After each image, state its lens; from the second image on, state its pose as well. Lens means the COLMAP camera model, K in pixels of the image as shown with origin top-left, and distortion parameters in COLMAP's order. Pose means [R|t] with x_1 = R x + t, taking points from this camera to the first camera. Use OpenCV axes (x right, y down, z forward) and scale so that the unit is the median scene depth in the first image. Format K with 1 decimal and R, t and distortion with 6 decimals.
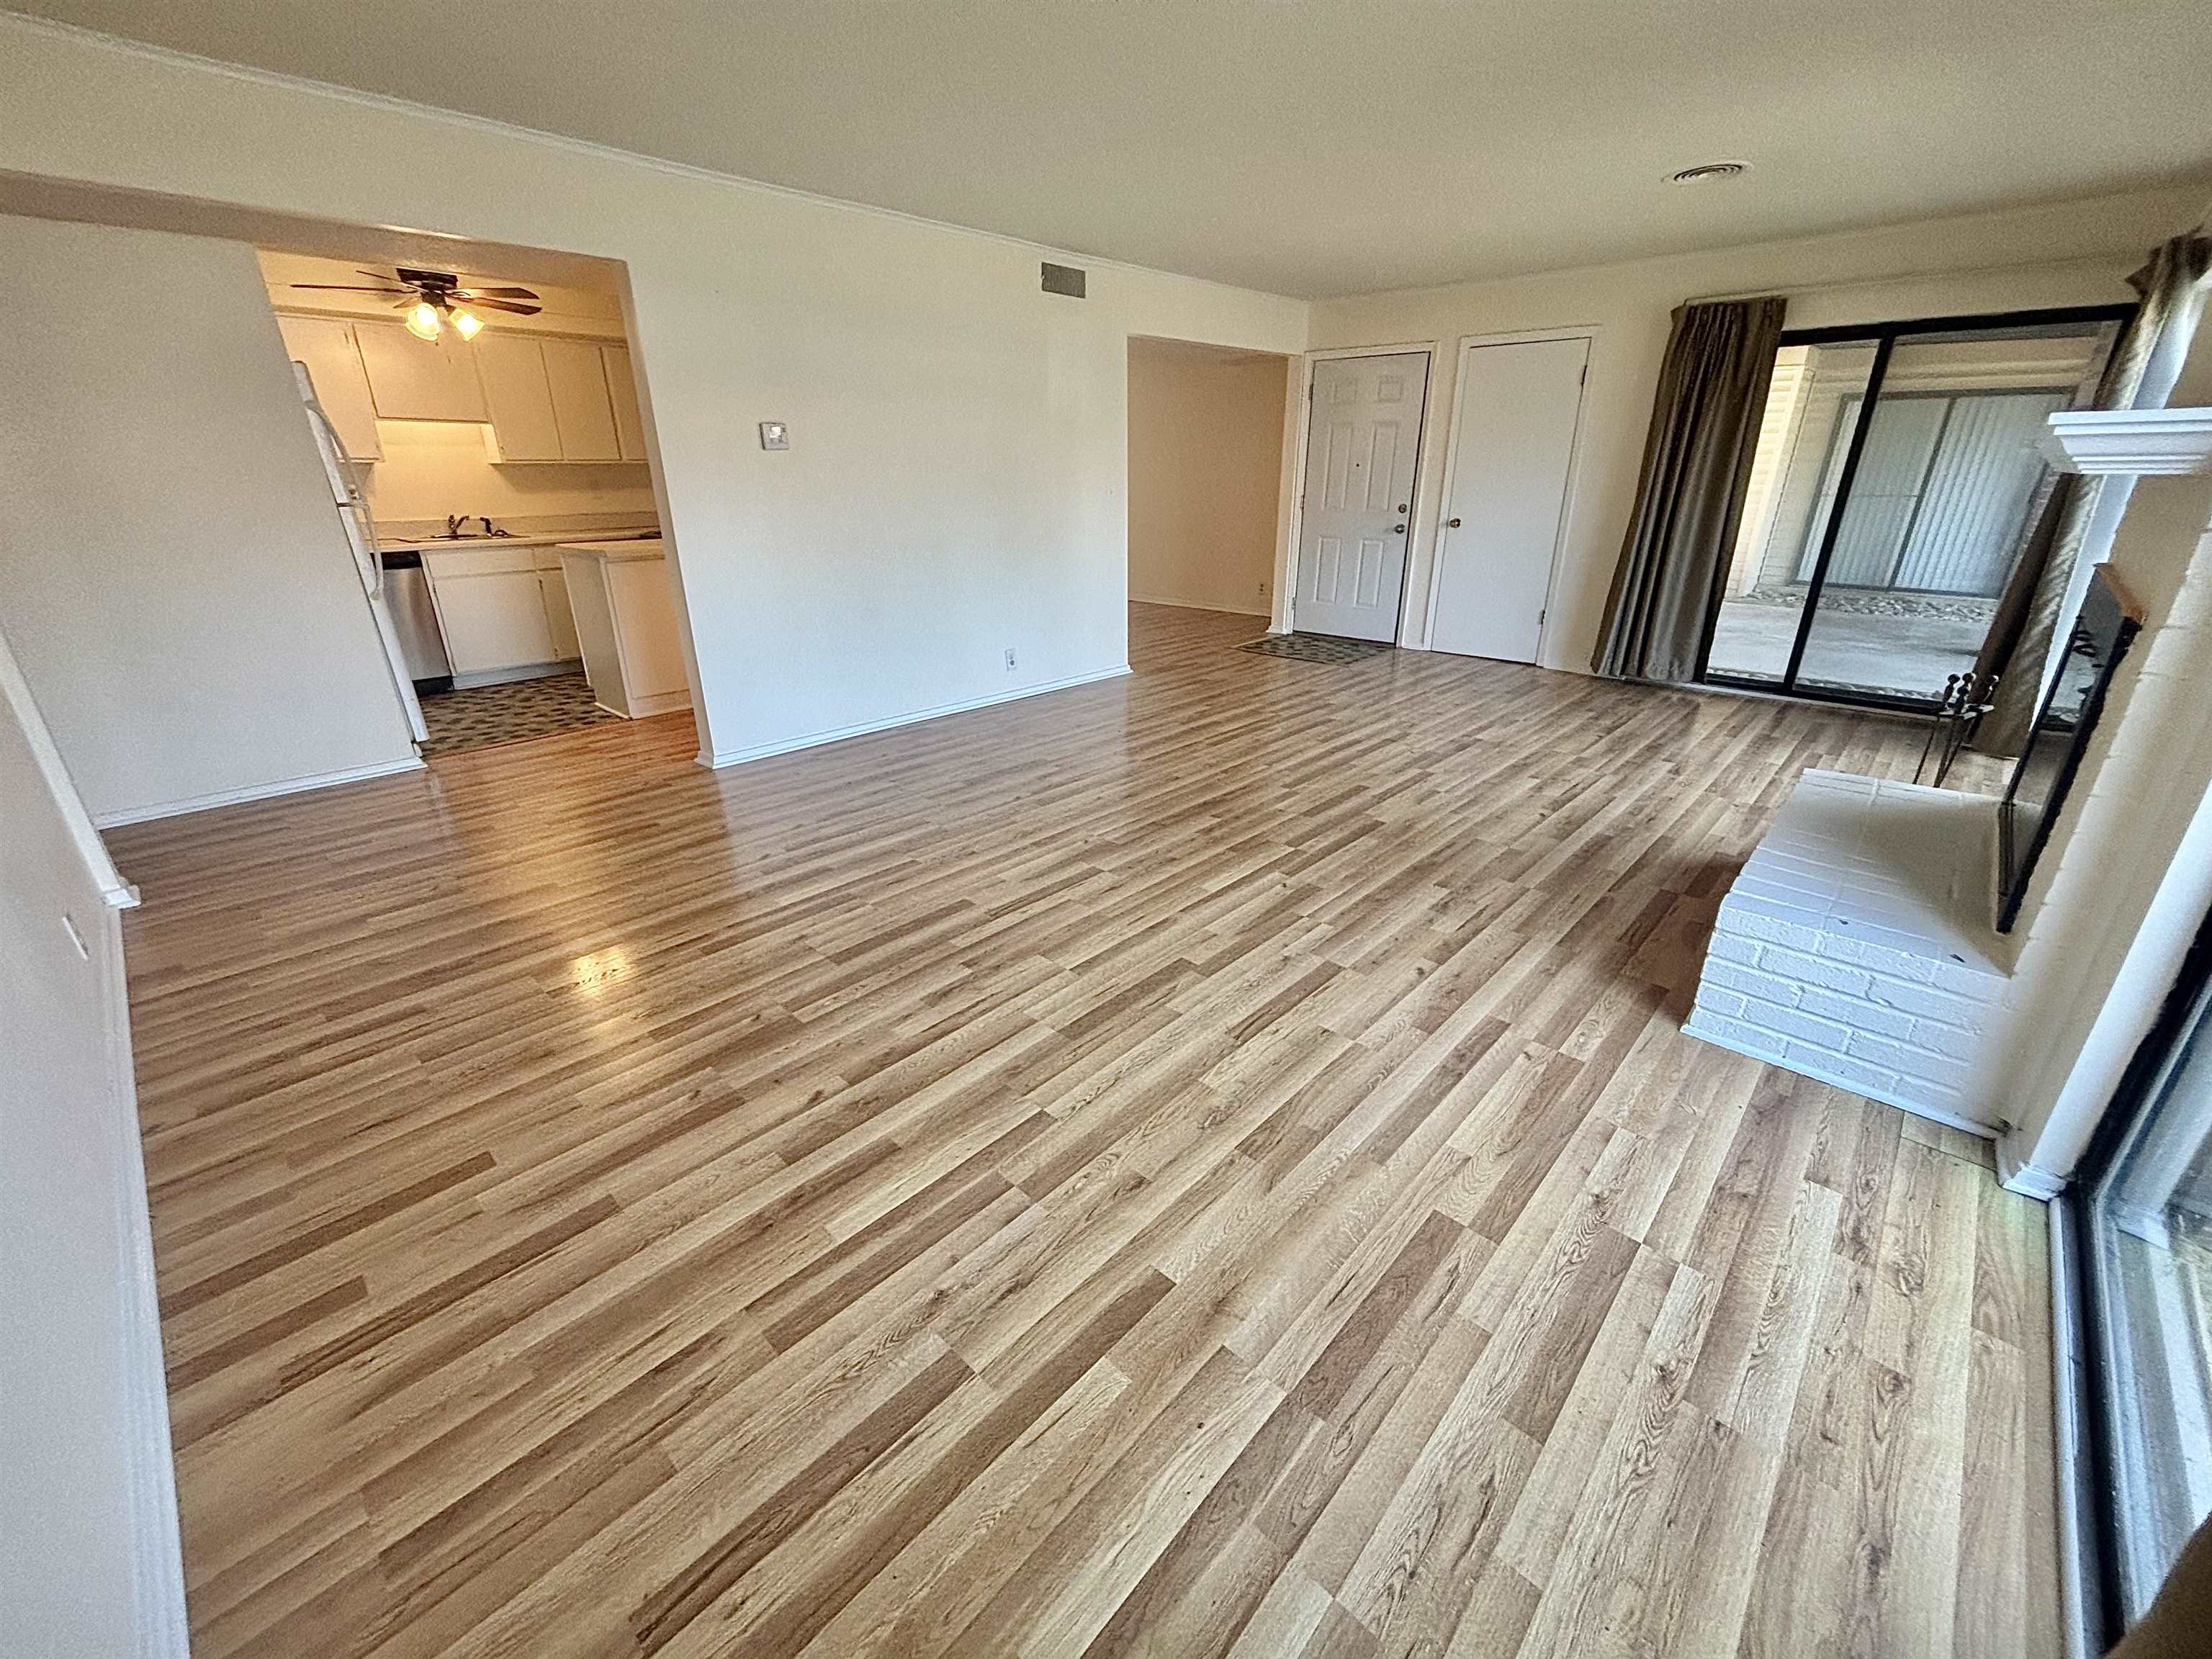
lens RADIAL K [[892.4, 0, 1106.0], [0, 892.4, 829.5], [0, 0, 1]] dist [-0.002838, 0.000474]
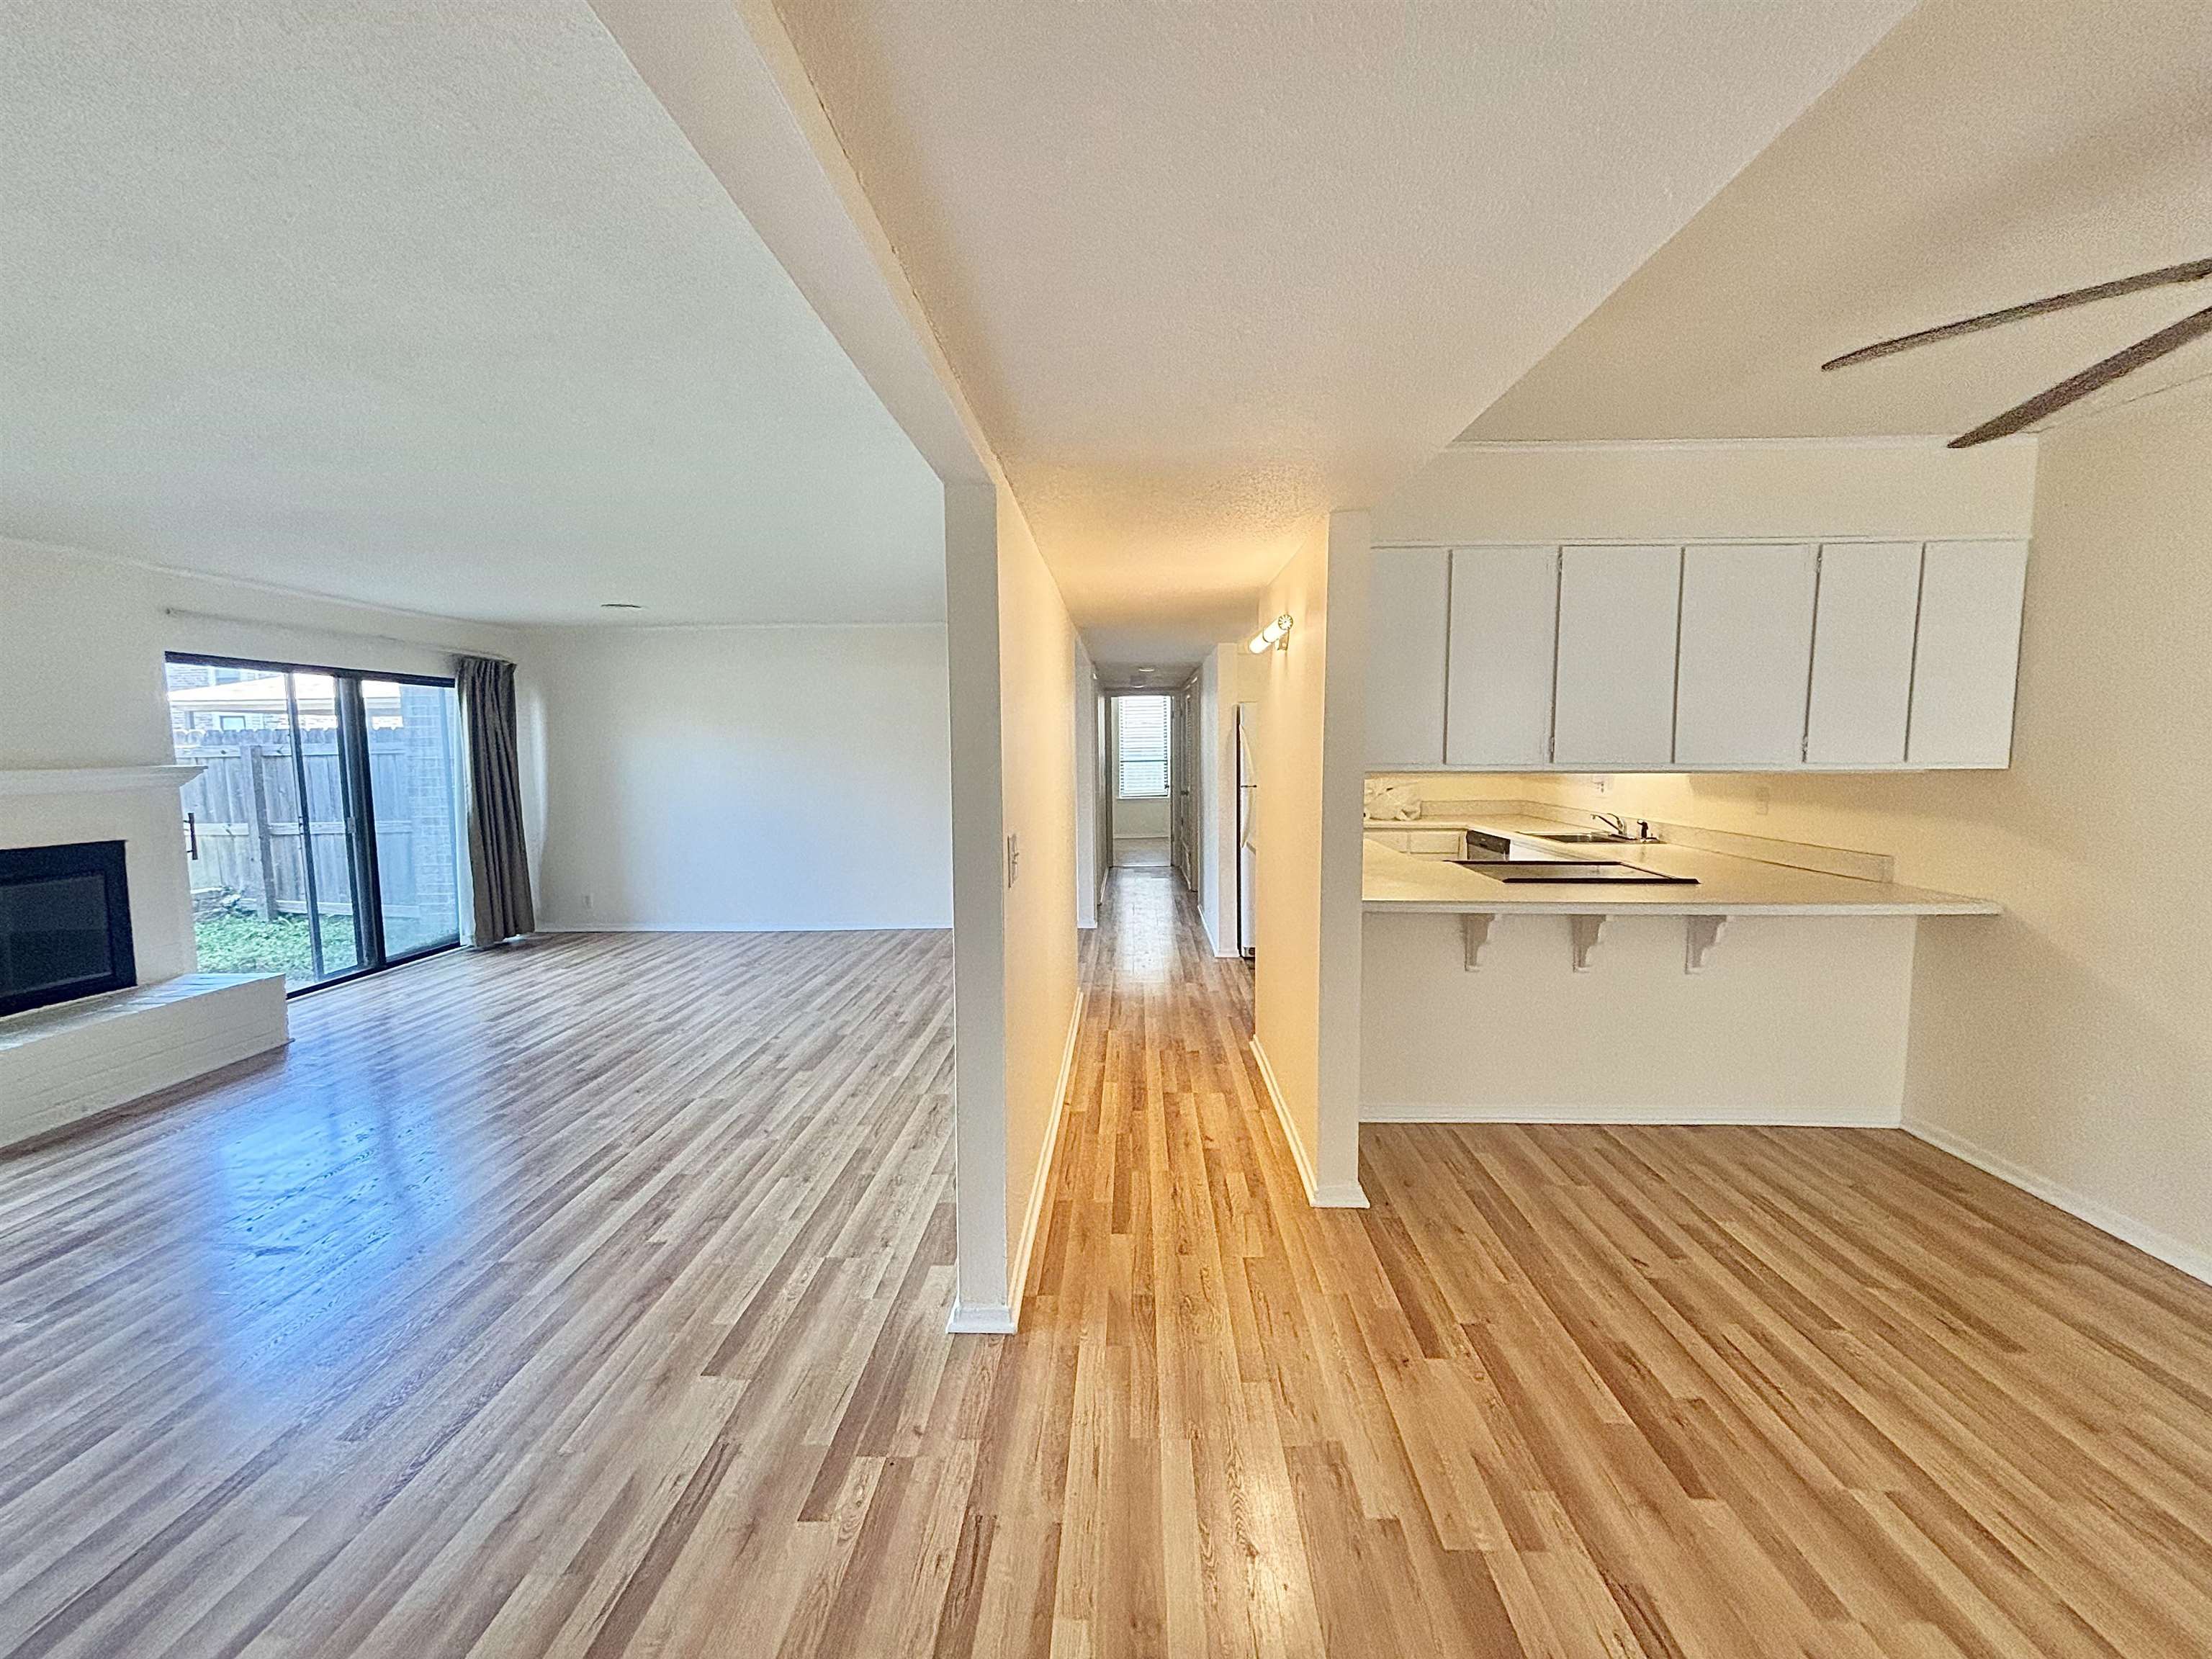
lens RADIAL K [[892.4, 0, 1106.0], [0, 892.4, 829.5], [0, 0, 1]] dist [-0.002838, 0.000474]
pose [[-0.747630, 0.076454, -0.659700, 0.337657], [-0.238560, 0.896133, 0.374212, -0.844389], [0.619789, 0.437151, -0.651737, 1.957119]]
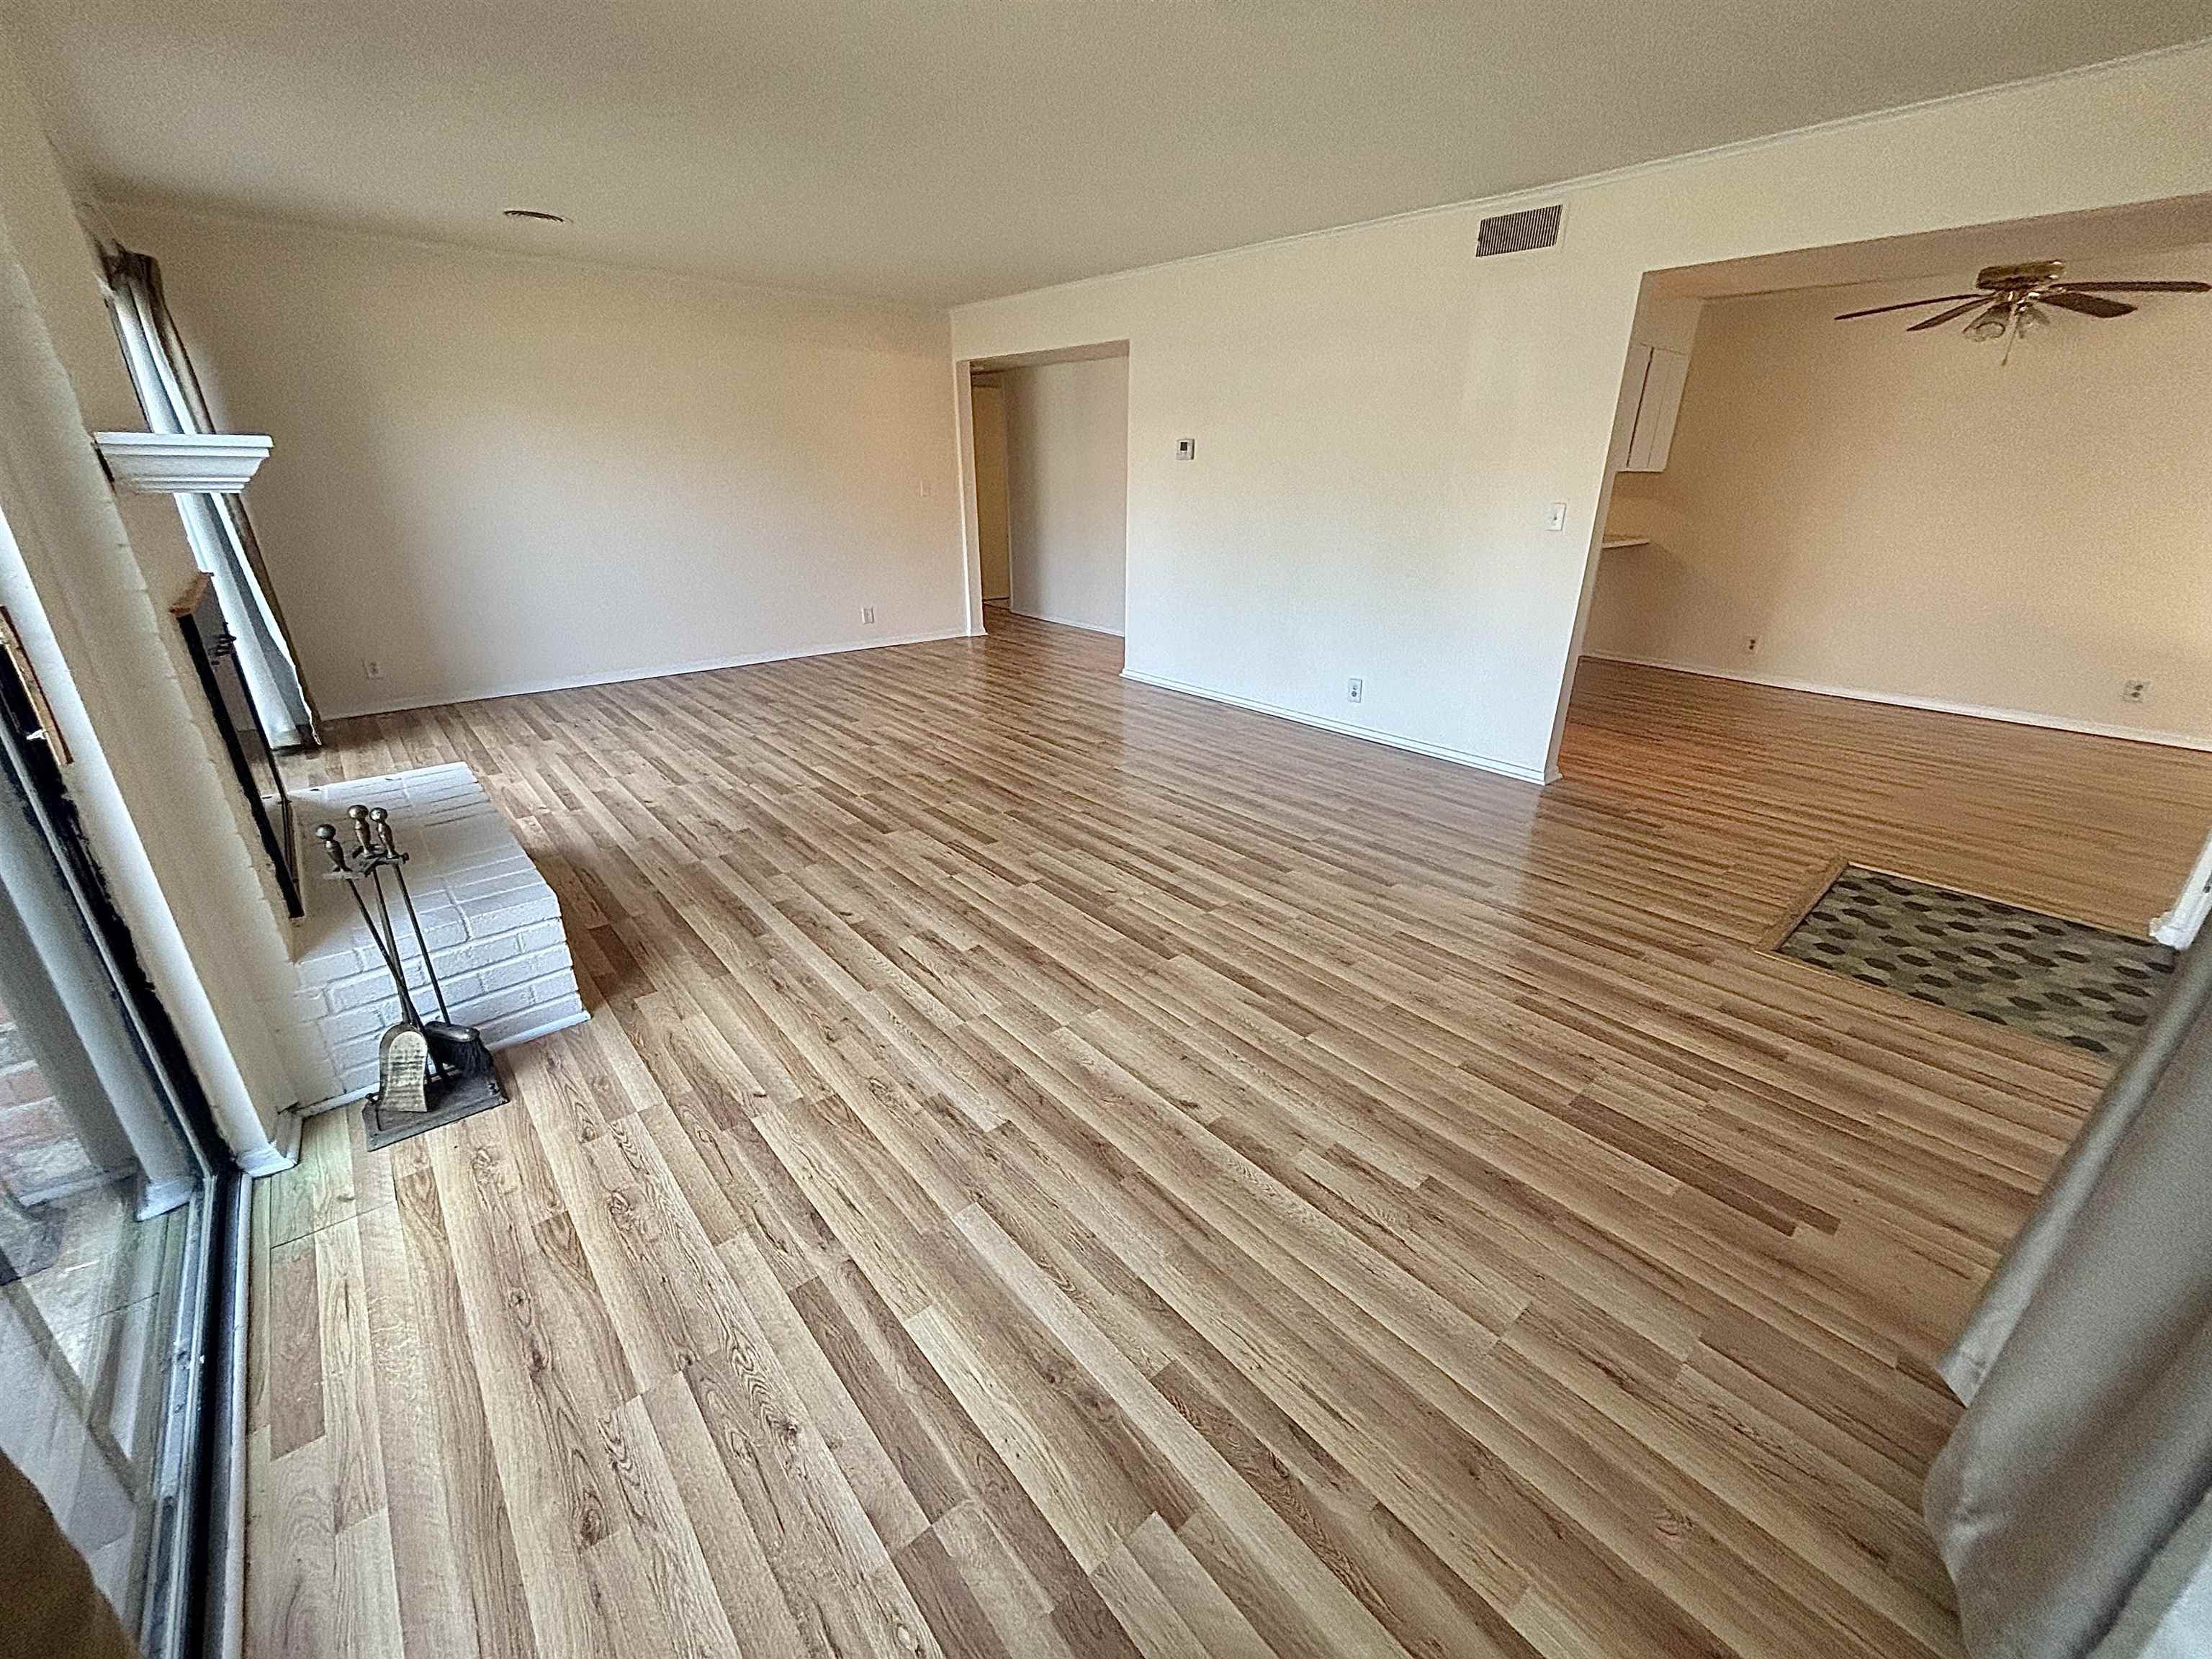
lens RADIAL K [[892.4, 0, 1106.0], [0, 892.4, 829.5], [0, 0, 1]] dist [-0.002838, 0.000474]
pose [[-0.098688, 0.379354, -0.919974, 1.139389], [-0.386292, 0.837385, 0.386737, -0.465464], [0.917082, 0.393545, 0.063902, 1.101394]]
